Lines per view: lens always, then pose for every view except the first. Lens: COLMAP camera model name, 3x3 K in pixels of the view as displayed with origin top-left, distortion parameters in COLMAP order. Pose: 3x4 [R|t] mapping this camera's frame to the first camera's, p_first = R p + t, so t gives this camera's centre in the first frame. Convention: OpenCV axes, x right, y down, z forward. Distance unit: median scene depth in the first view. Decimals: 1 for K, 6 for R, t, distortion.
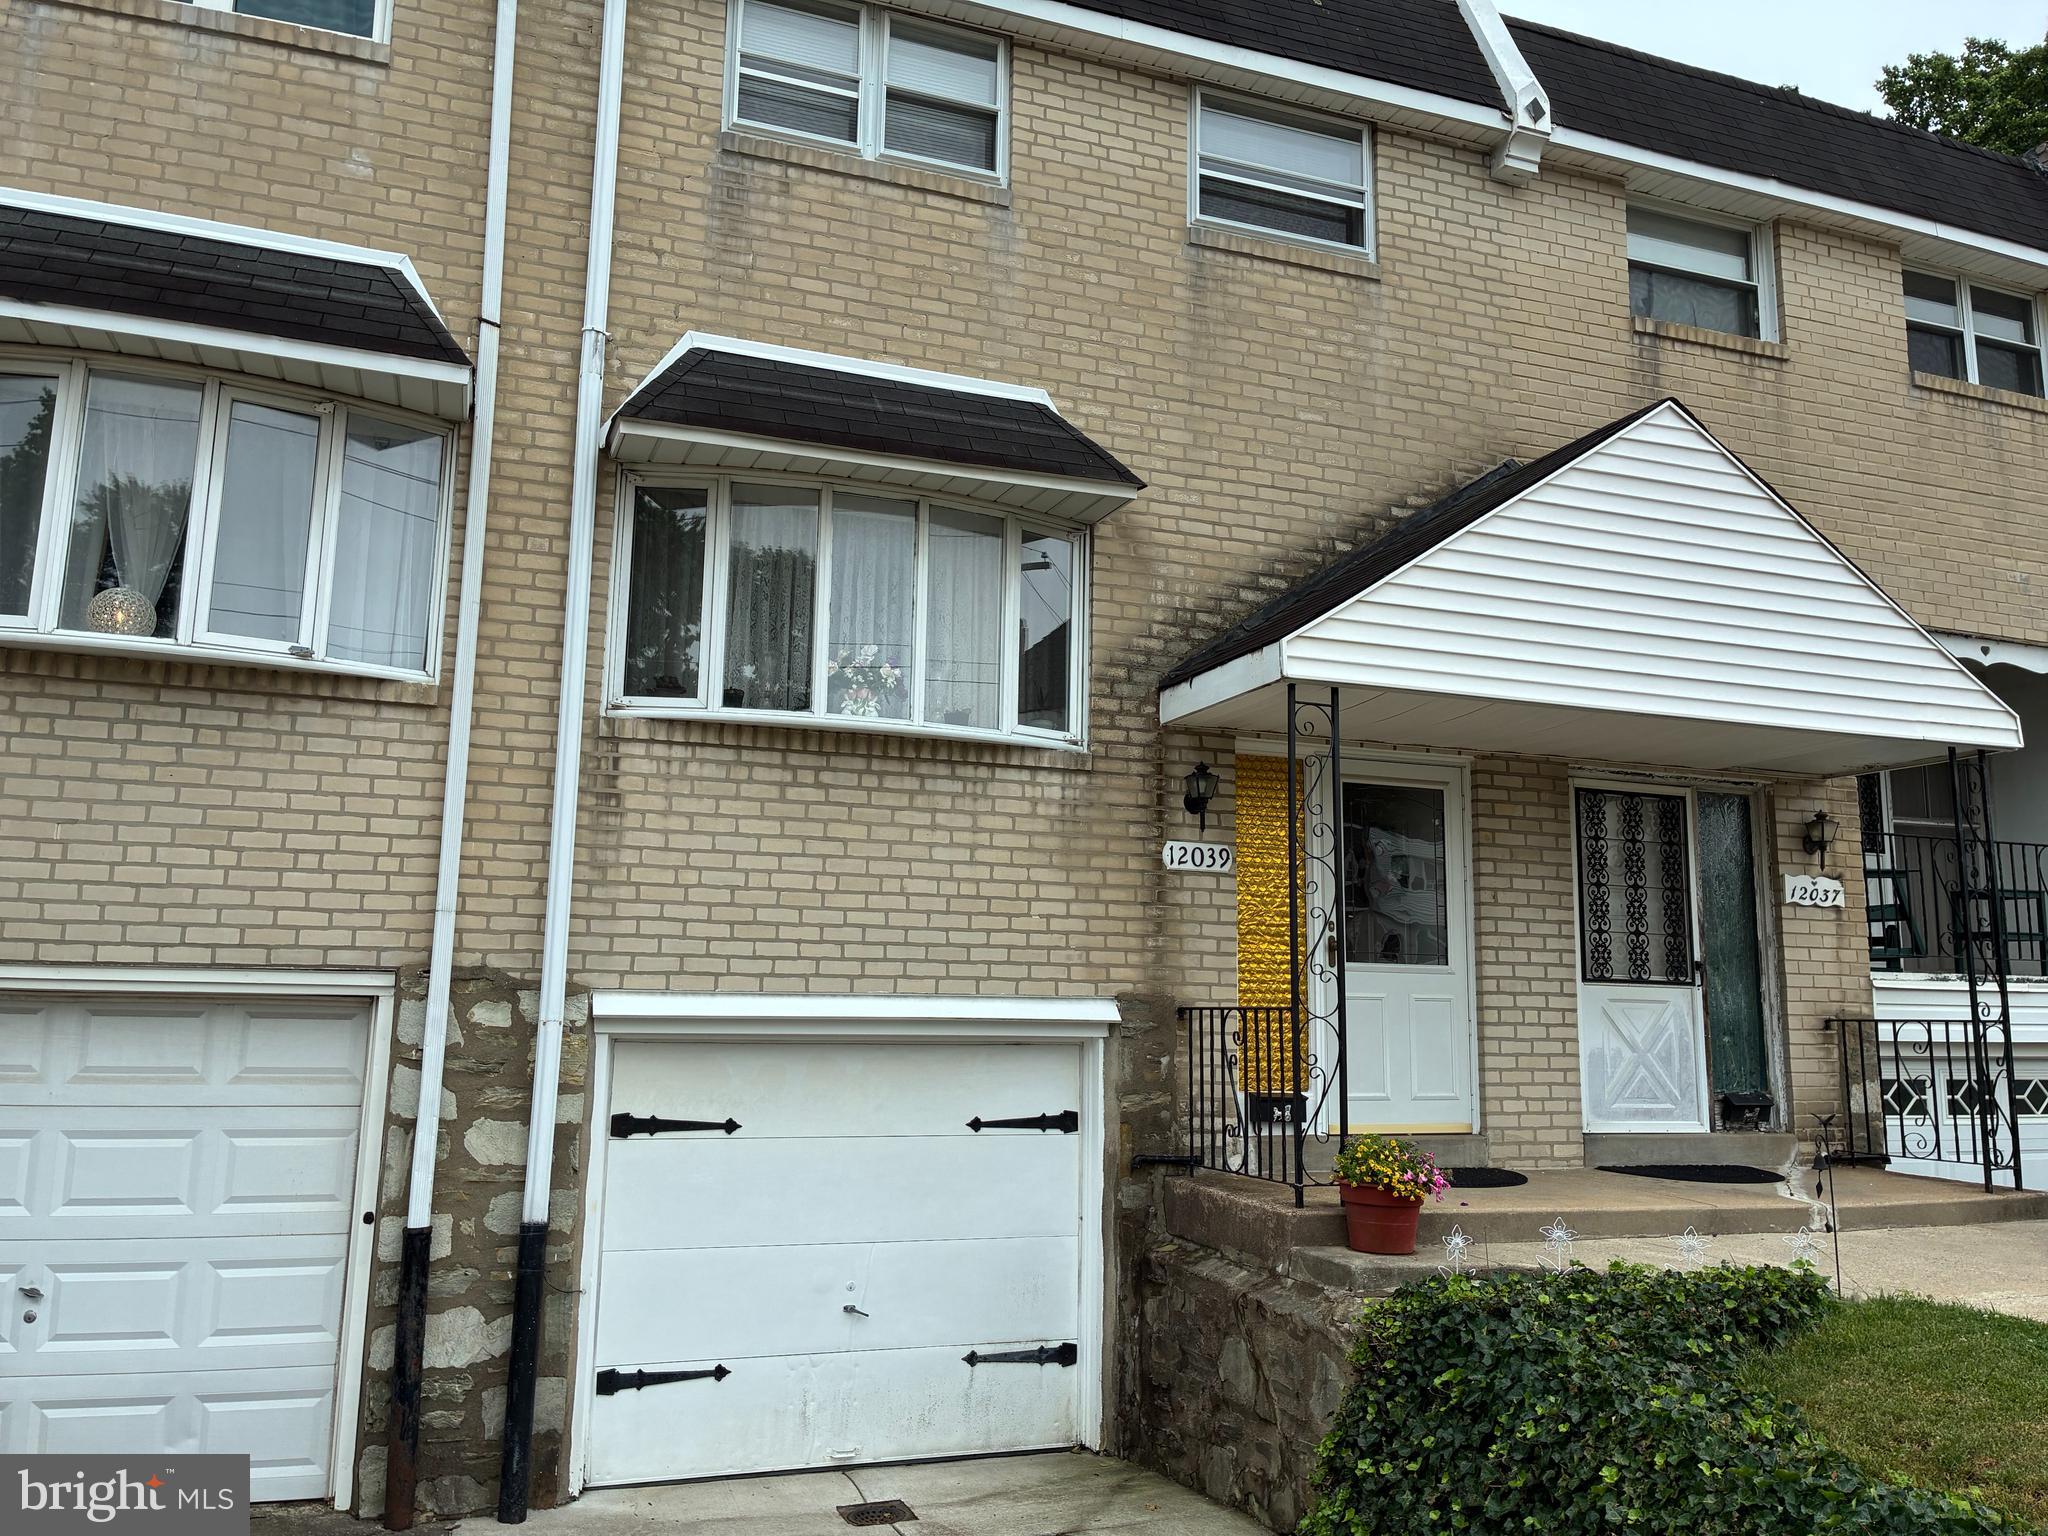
lens RADIAL K [[1539.9, 0, 1024.0], [0, 1539.9, 768.0], [0, 0, 1]] dist [0.059674, -0.054655]
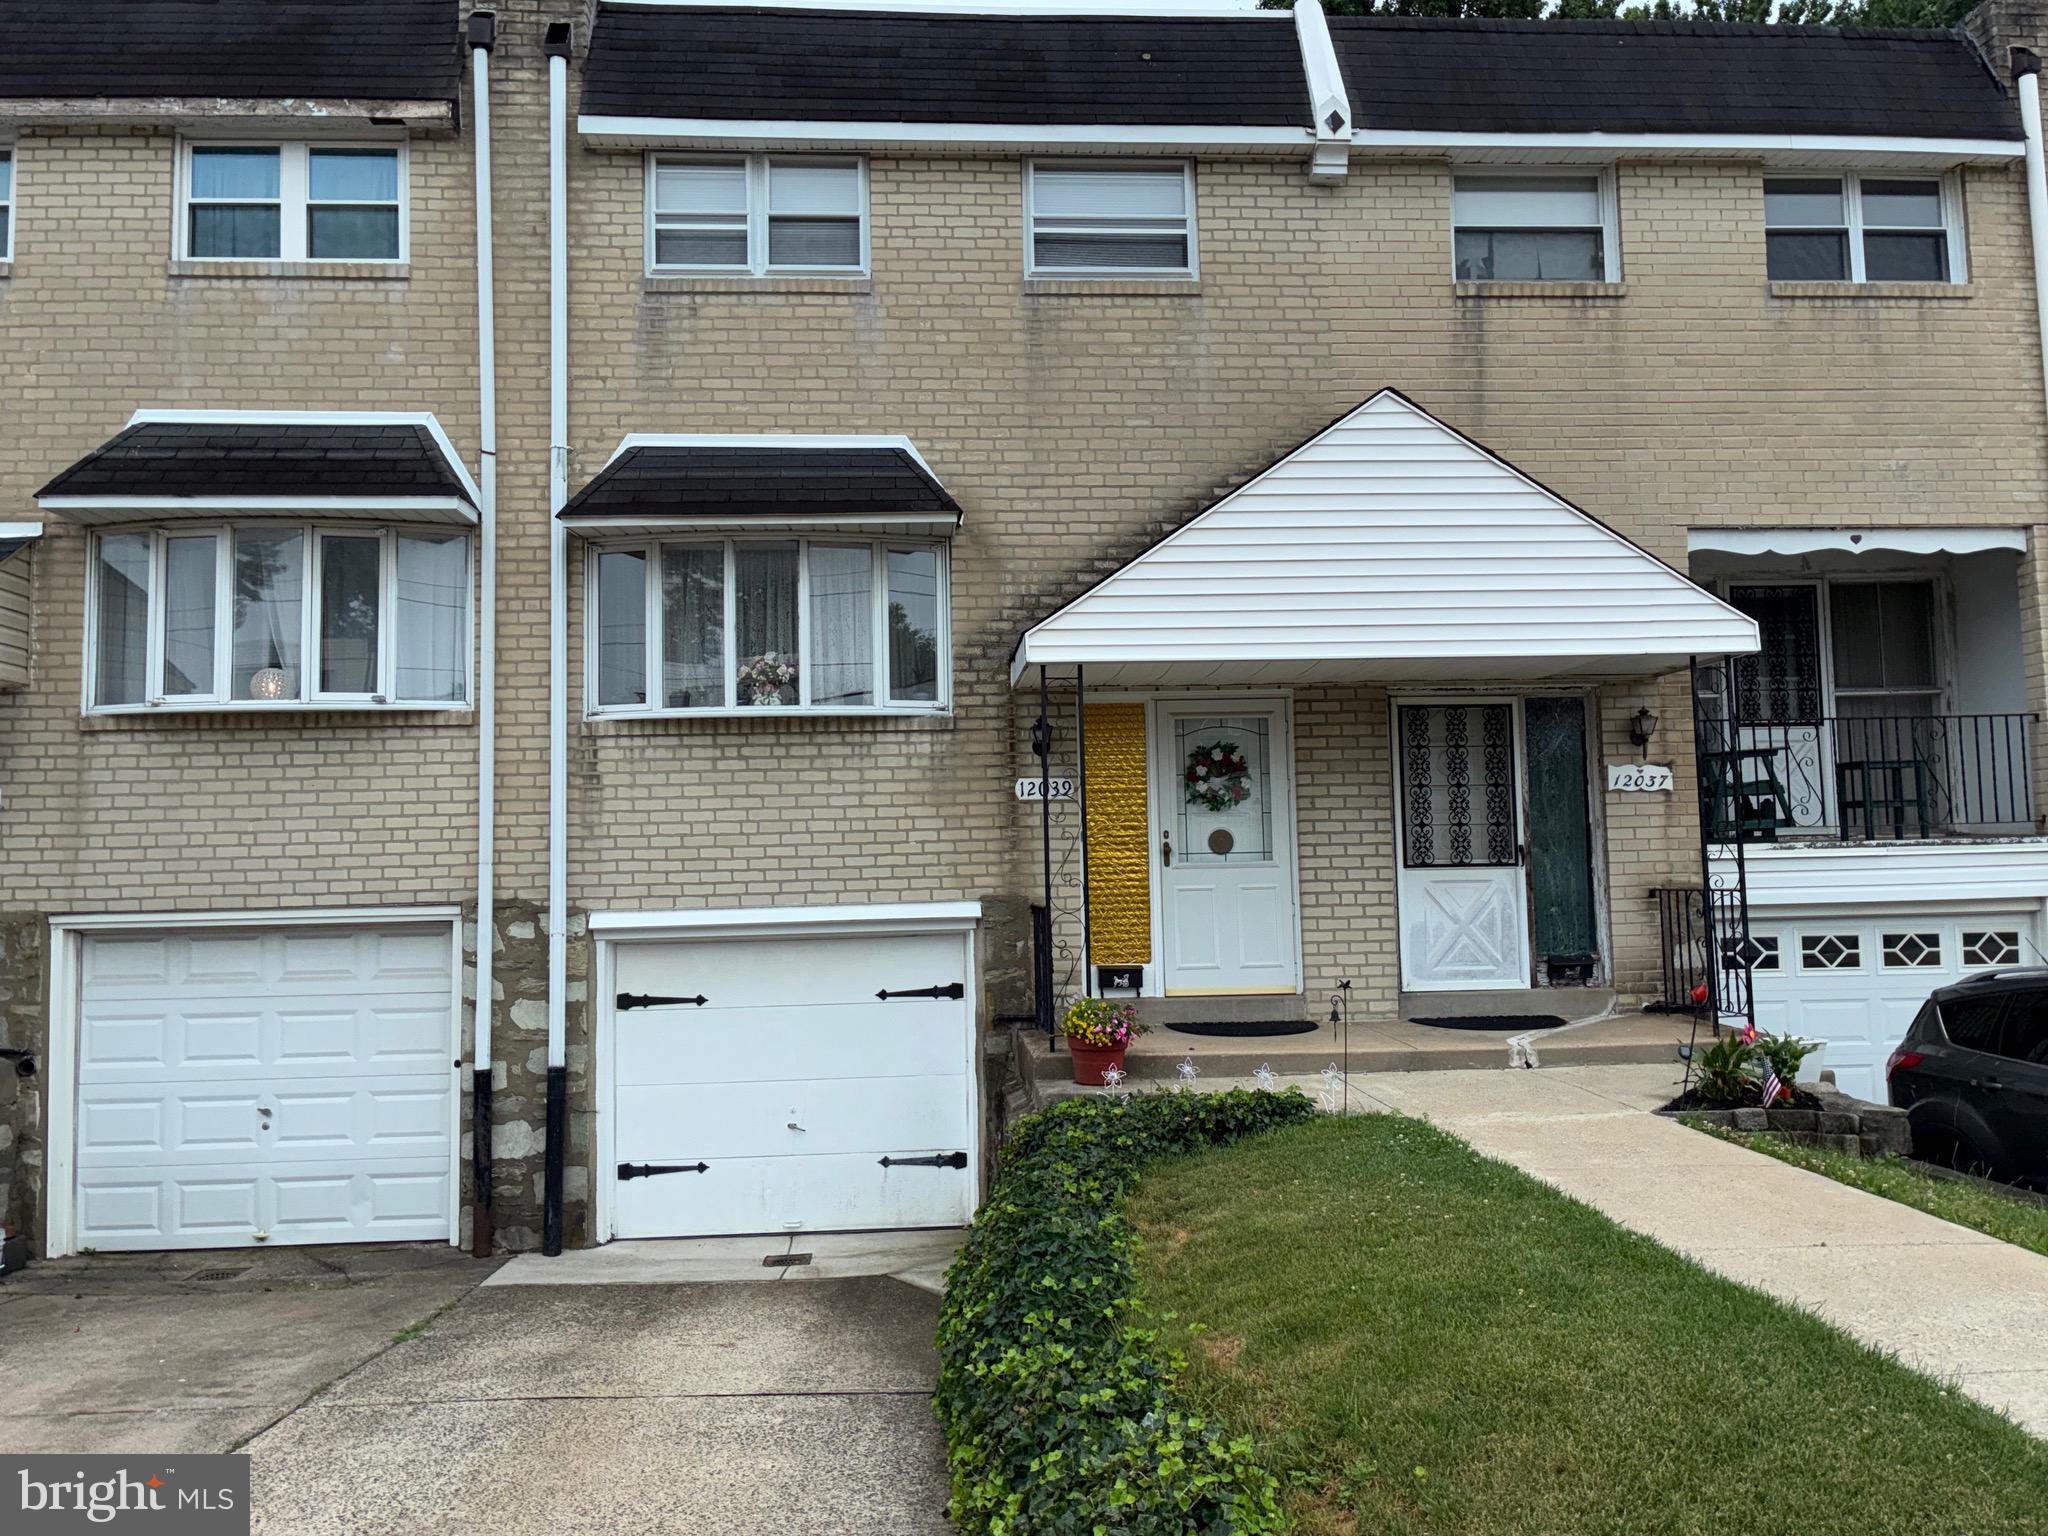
lens RADIAL K [[1539.9, 0, 1024.0], [0, 1539.9, 768.0], [0, 0, 1]] dist [0.059674, -0.054655]
pose [[0.962510, -0.056338, -0.265330, 0.469725], [0.079718, 0.993747, 0.078180, -0.066403], [0.259266, -0.096401, 0.960983, -0.259917]]
